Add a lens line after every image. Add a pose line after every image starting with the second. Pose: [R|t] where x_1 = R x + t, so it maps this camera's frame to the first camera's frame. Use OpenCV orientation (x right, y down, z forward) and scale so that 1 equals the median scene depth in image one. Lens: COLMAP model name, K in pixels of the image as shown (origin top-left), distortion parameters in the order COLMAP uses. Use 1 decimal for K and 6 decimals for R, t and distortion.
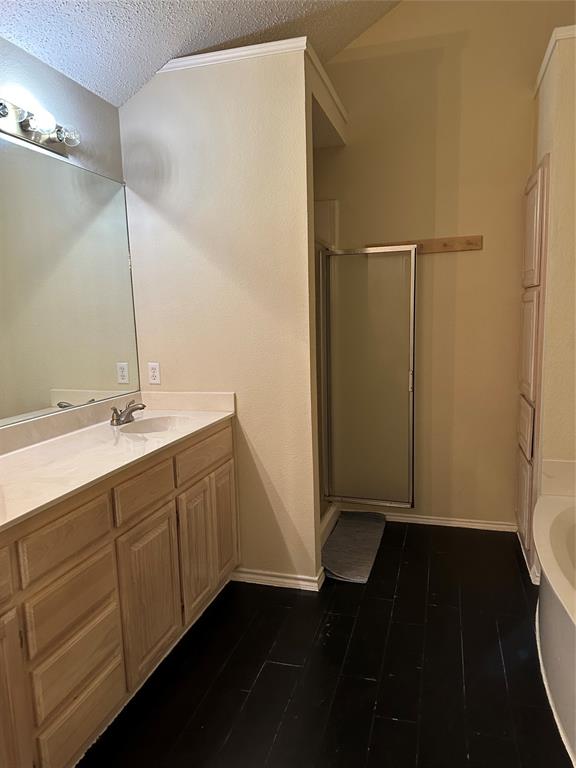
lens RADIAL K [[532.1, 0, 288.0], [0, 532.1, 384.0], [0, 0, 1]] dist [0.029333, -0.065668]
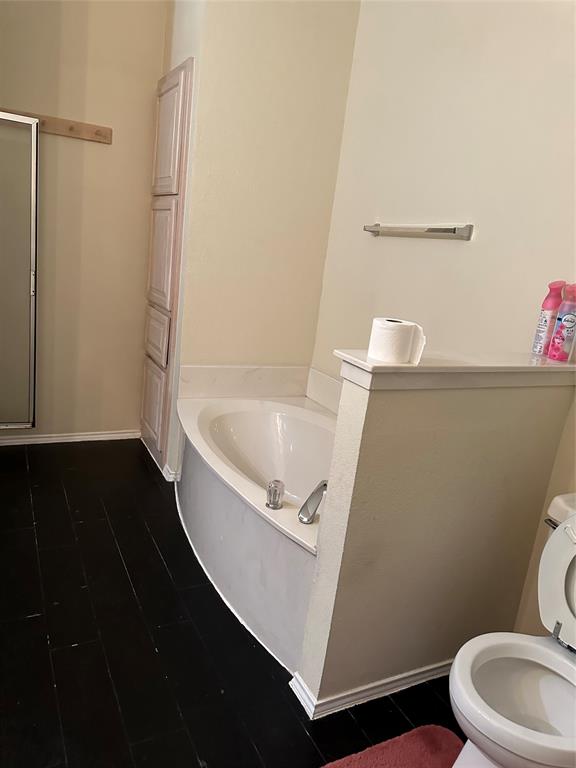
lens RADIAL K [[532.1, 0, 288.0], [0, 532.1, 384.0], [0, 0, 1]] dist [0.029333, -0.065668]
pose [[0.709339, -0.061640, 0.702167, -0.094572], [-0.046045, 0.989989, 0.133422, 0.021831], [-0.703362, -0.126973, 0.699400, 0.085108]]
